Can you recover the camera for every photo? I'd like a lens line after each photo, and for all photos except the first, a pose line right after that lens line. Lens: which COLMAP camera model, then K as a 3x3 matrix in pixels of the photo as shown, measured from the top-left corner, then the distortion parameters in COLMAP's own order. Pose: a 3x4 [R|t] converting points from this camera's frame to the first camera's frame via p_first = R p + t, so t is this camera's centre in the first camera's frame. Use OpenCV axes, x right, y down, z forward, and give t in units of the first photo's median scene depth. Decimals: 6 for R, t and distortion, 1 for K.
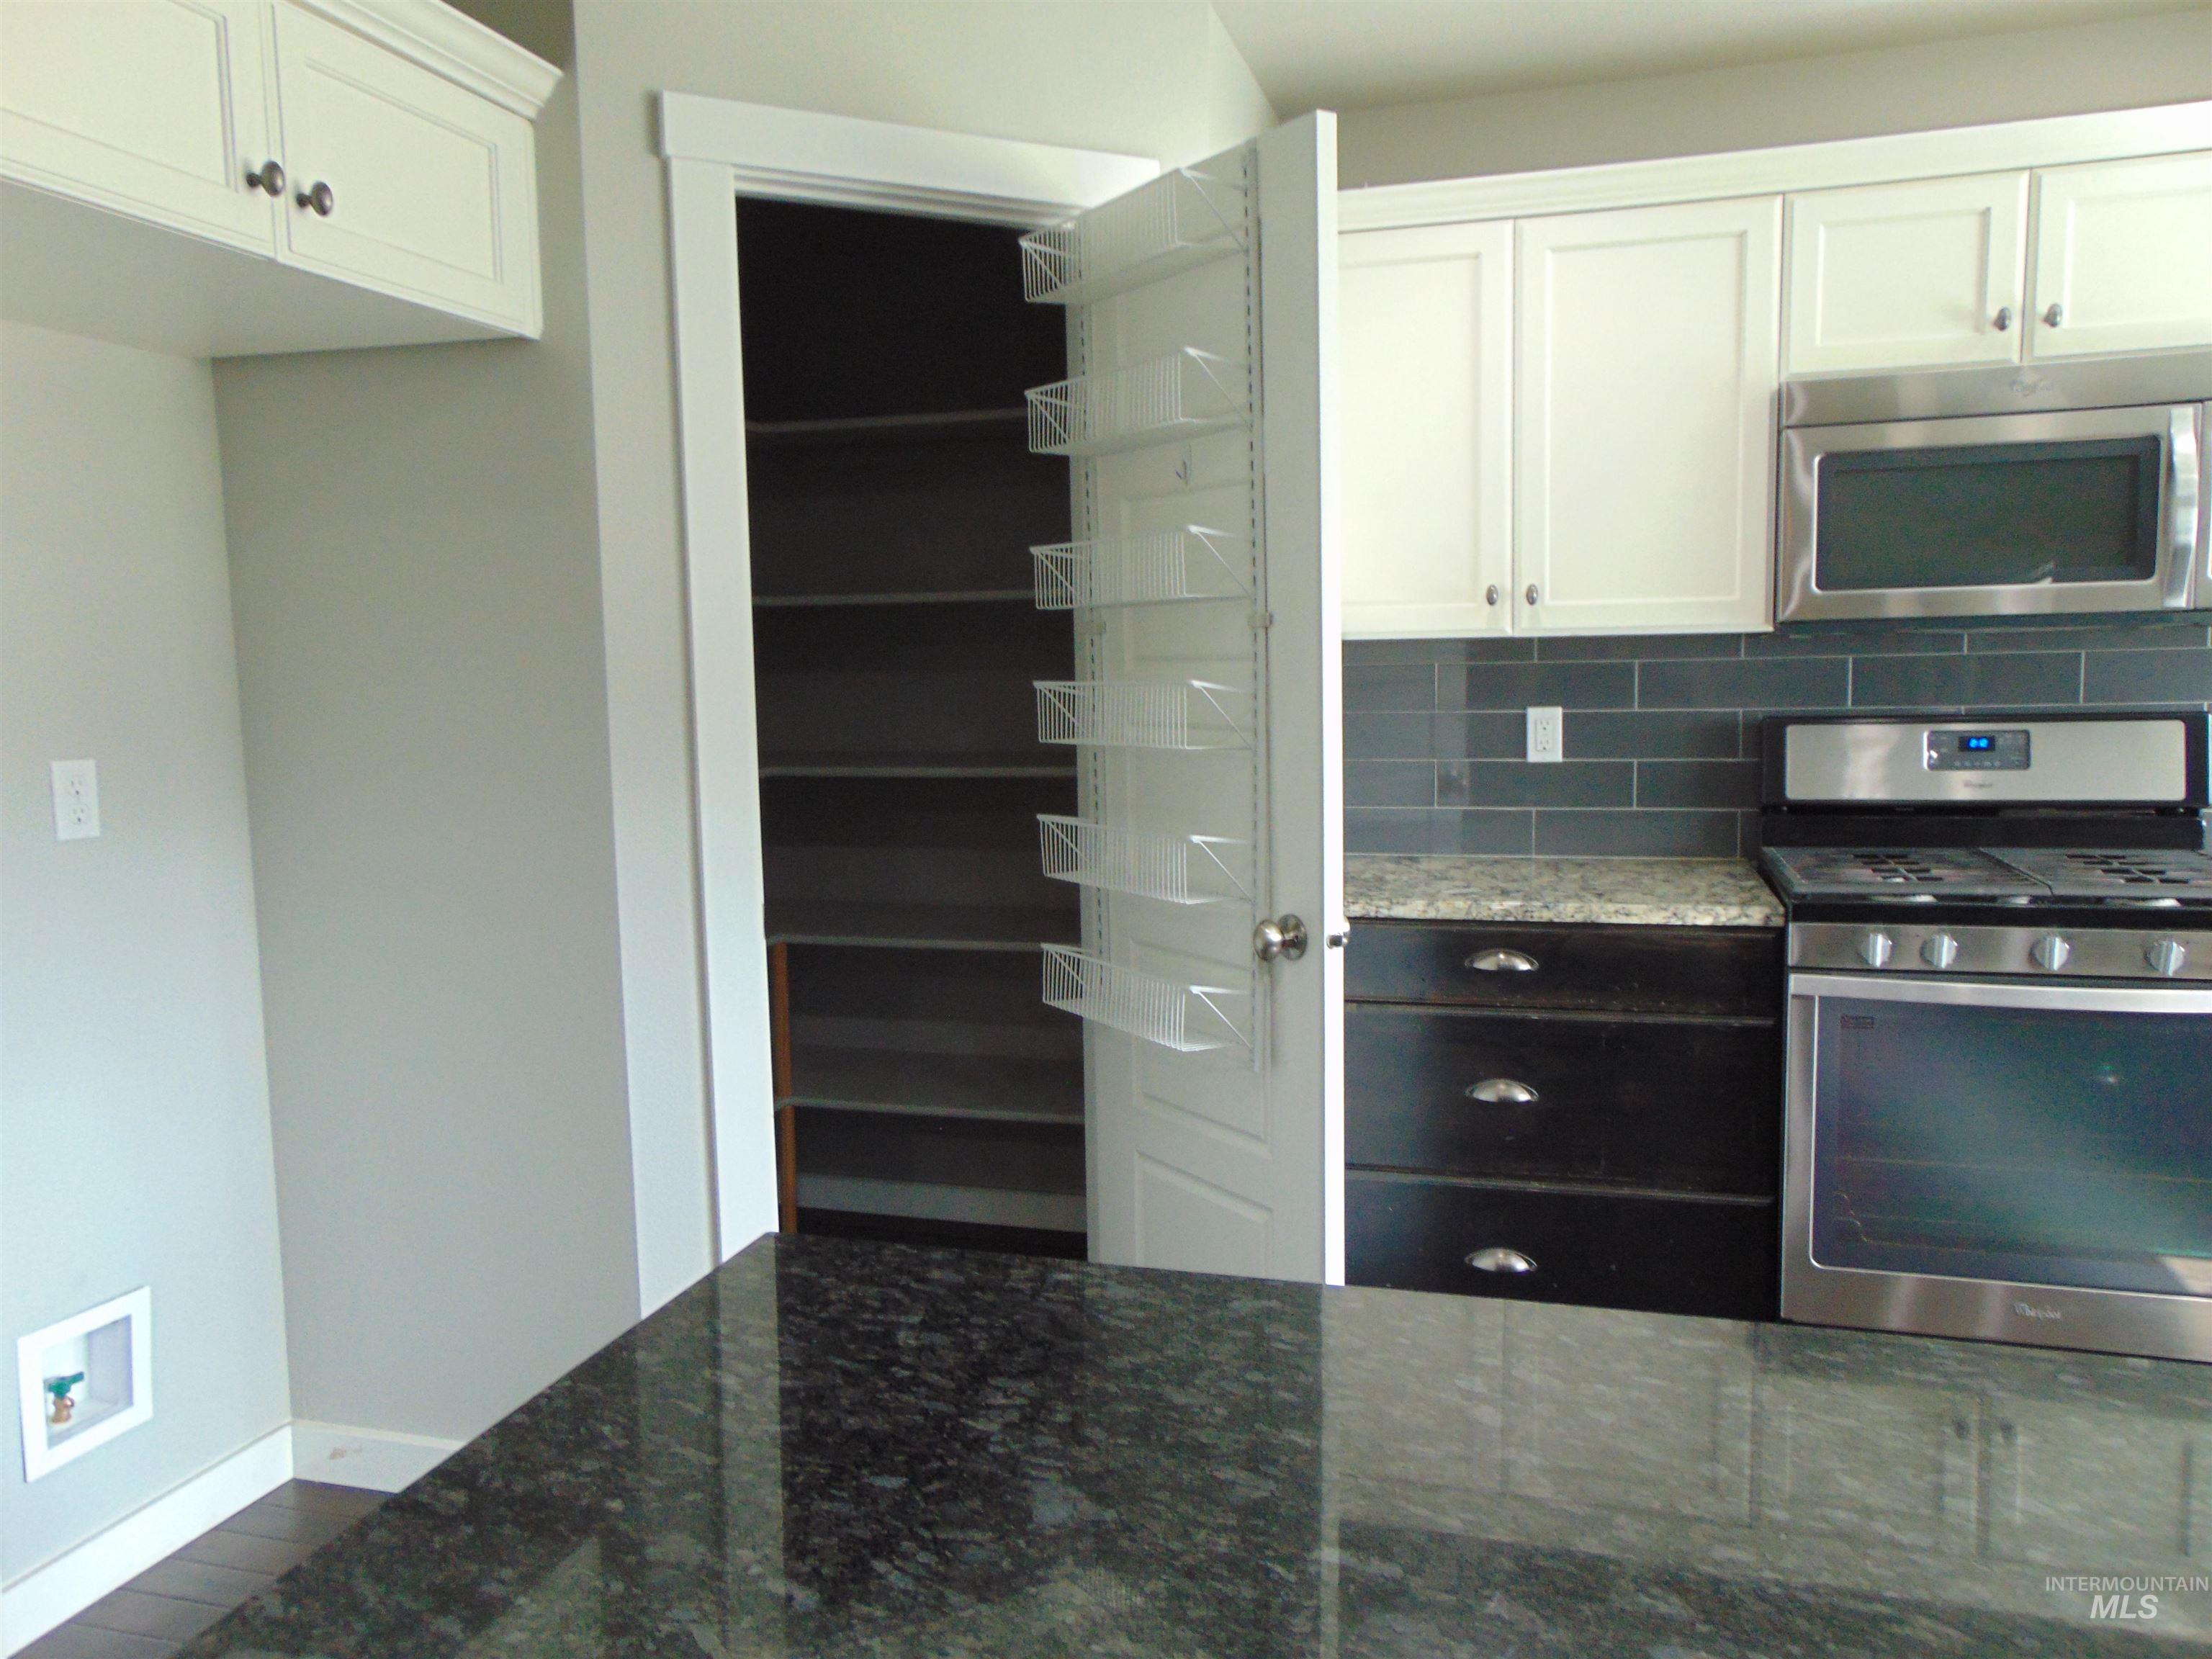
lens RADIAL K [[1655.2, 0, 1097.8], [0, 1655.2, 819.8], [0, 0, 1]] dist [-0.002107, 0.043485]
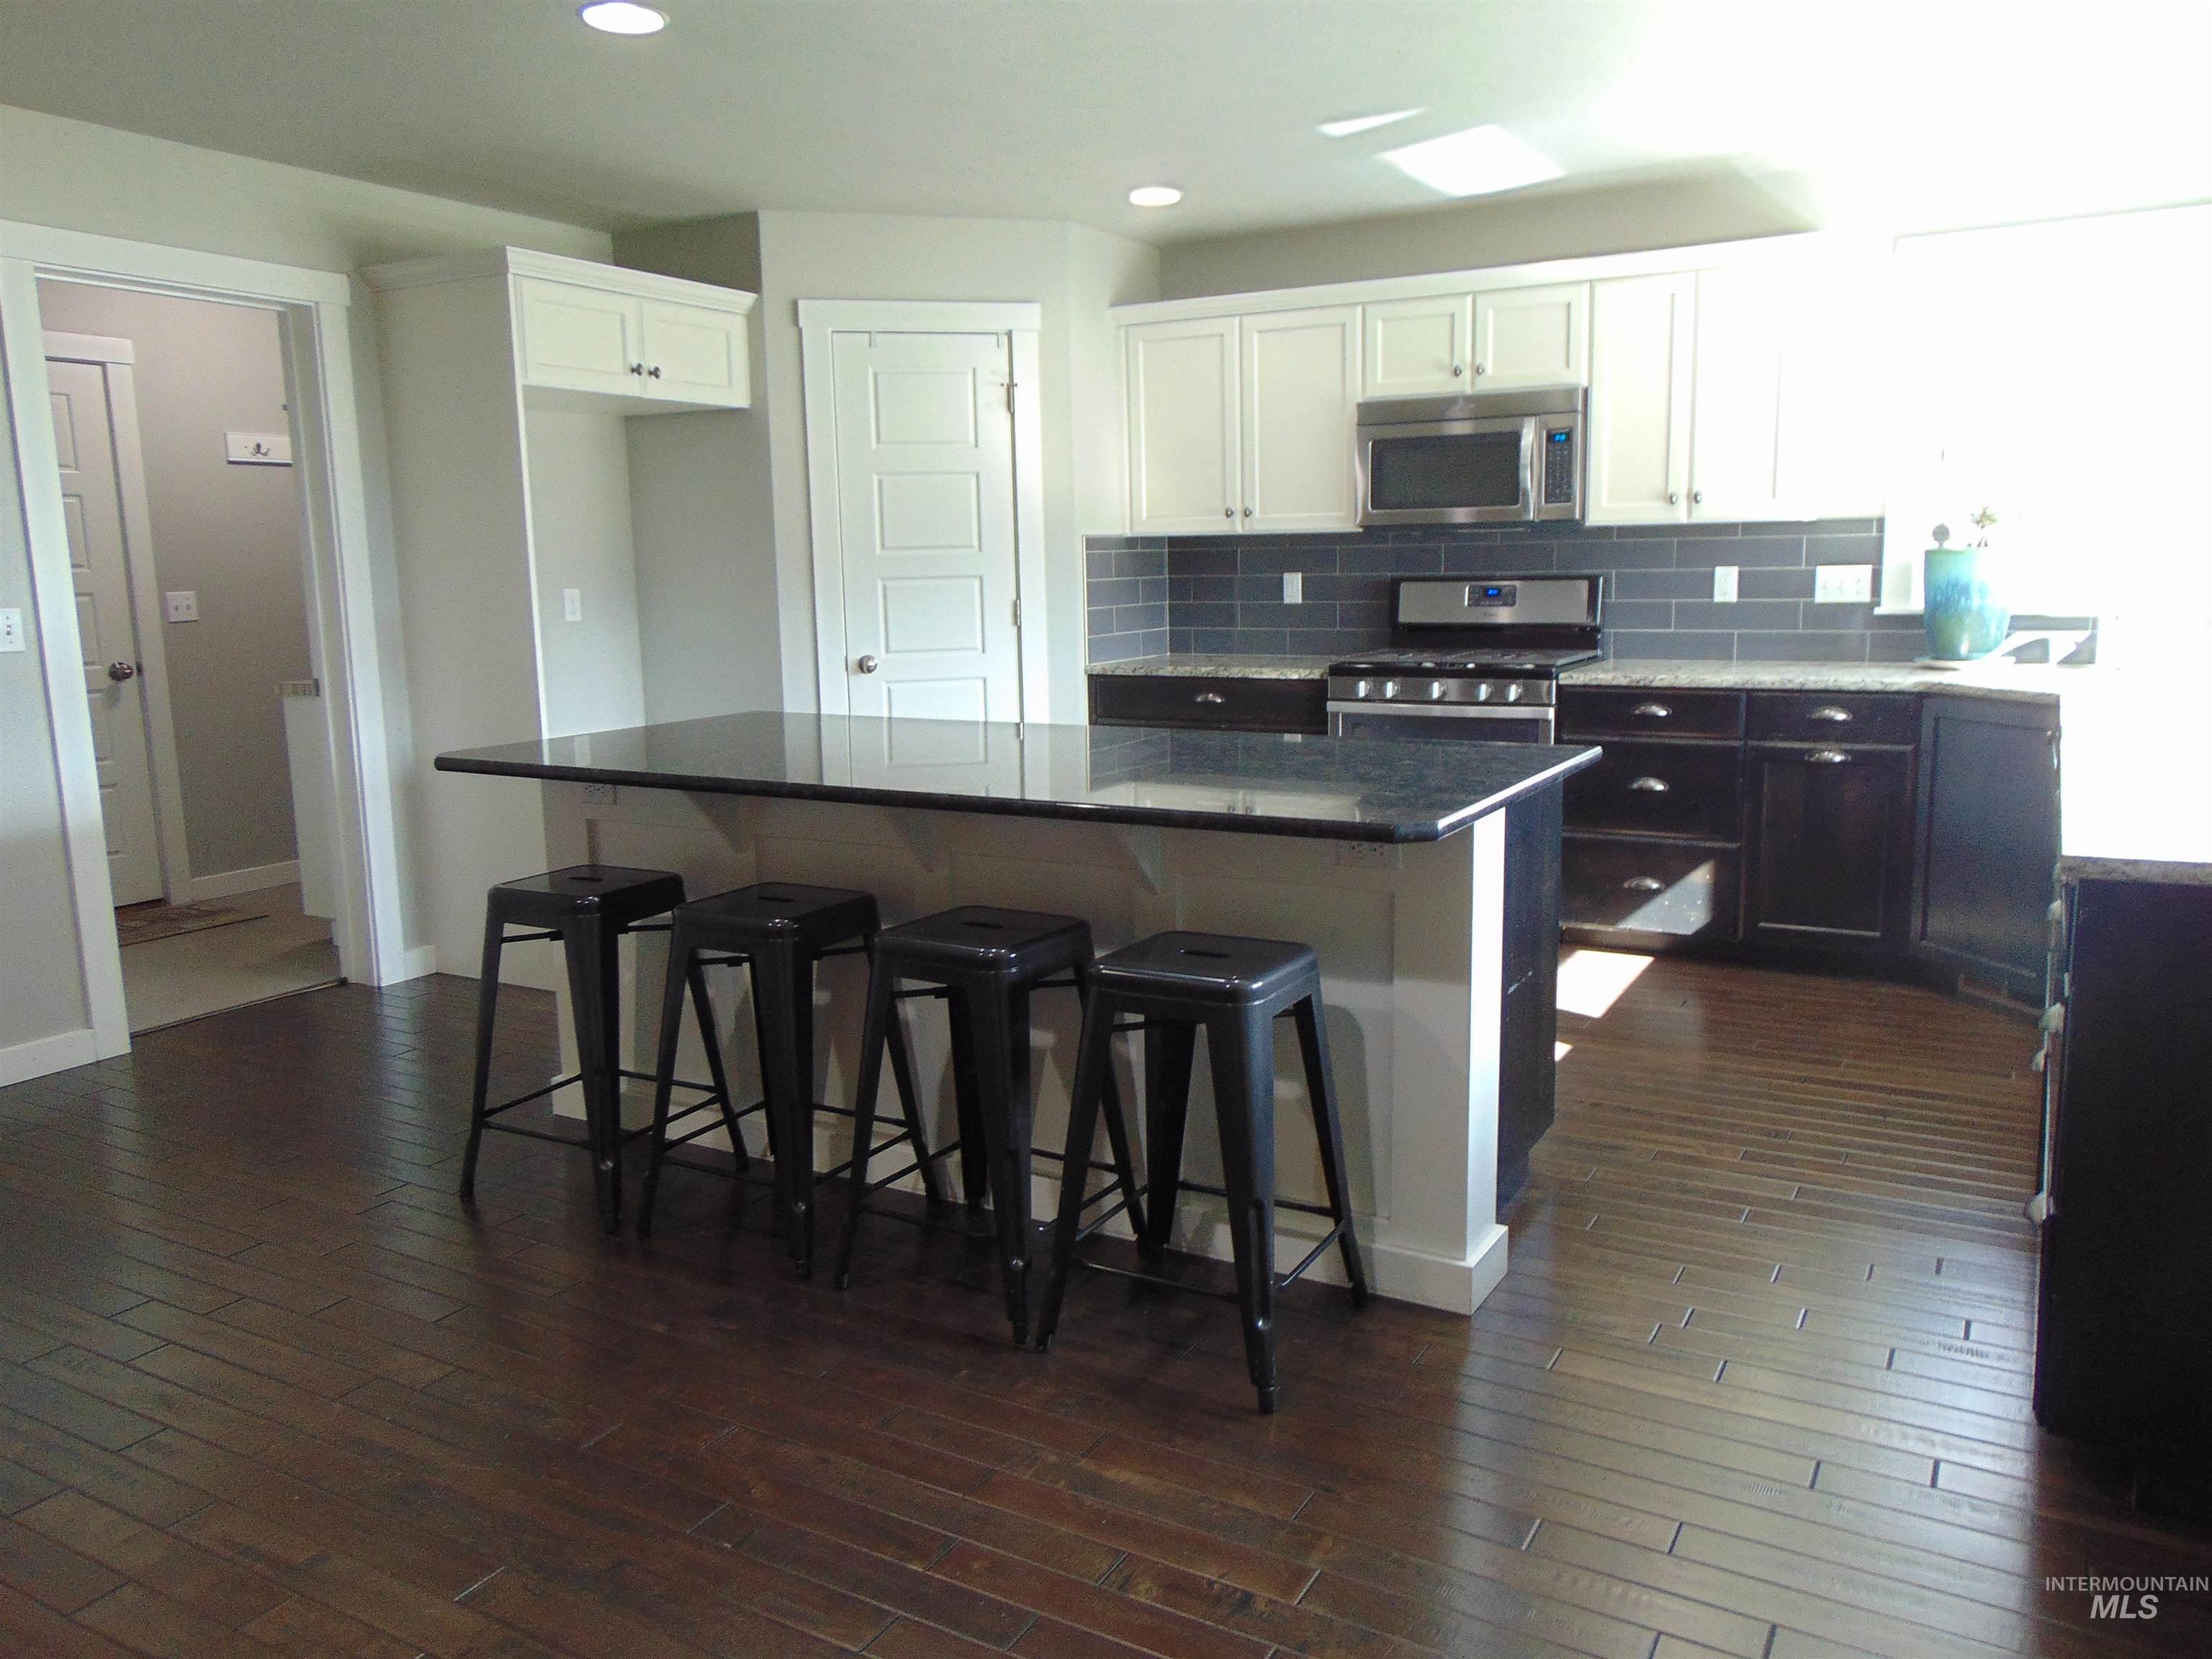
lens RADIAL K [[1655.2, 0, 1098.3], [0, 1655.2, 823.8], [0, 0, 1]] dist [-0.002107, 0.043485]
pose [[0.973469, 0.036465, -0.225894, 0.595587], [-0.021333, 0.997384, 0.069072, 0.105854], [0.227822, -0.062421, 0.971700, -1.028241]]
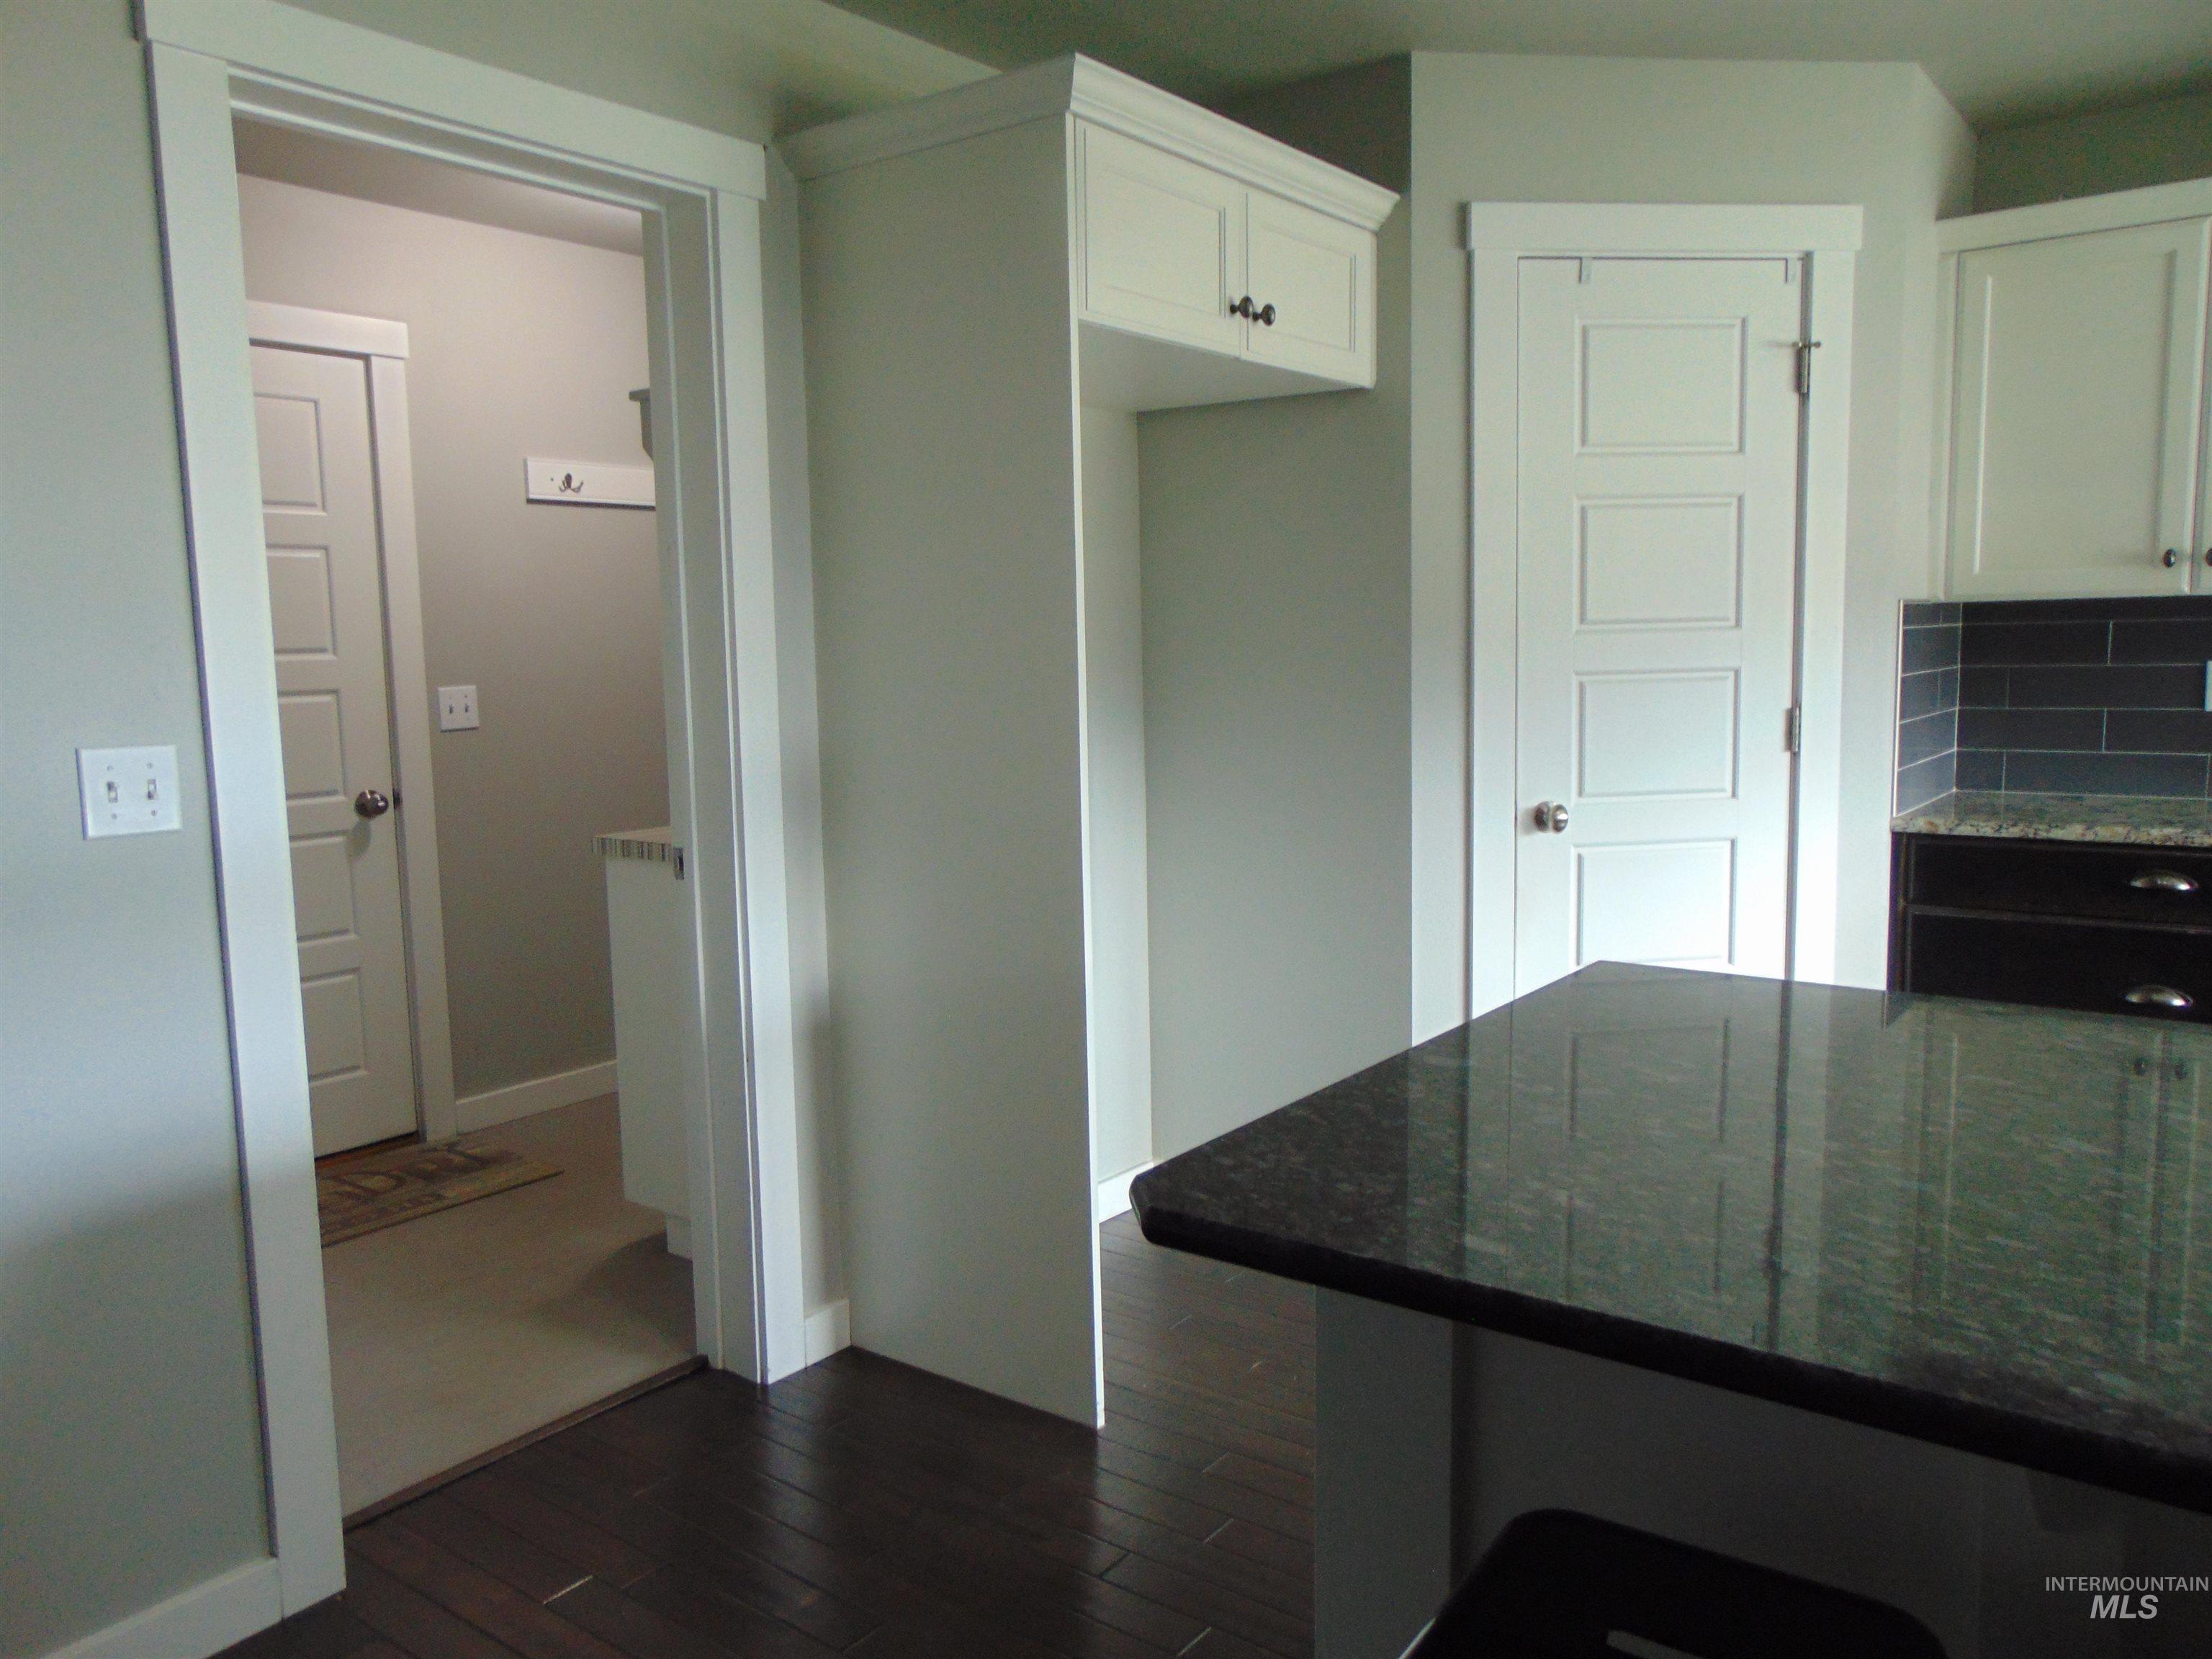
lens RADIAL K [[1655.2, 0, 1112.9], [0, 1655.2, 819.2], [0, 0, 1]] dist [-0.002107, 0.043485]
pose [[0.940023, 0.038832, -0.338892, -0.048482], [-0.031644, 0.999142, 0.026711, 0.035859], [0.339639, -0.014385, 0.940446, -0.333632]]
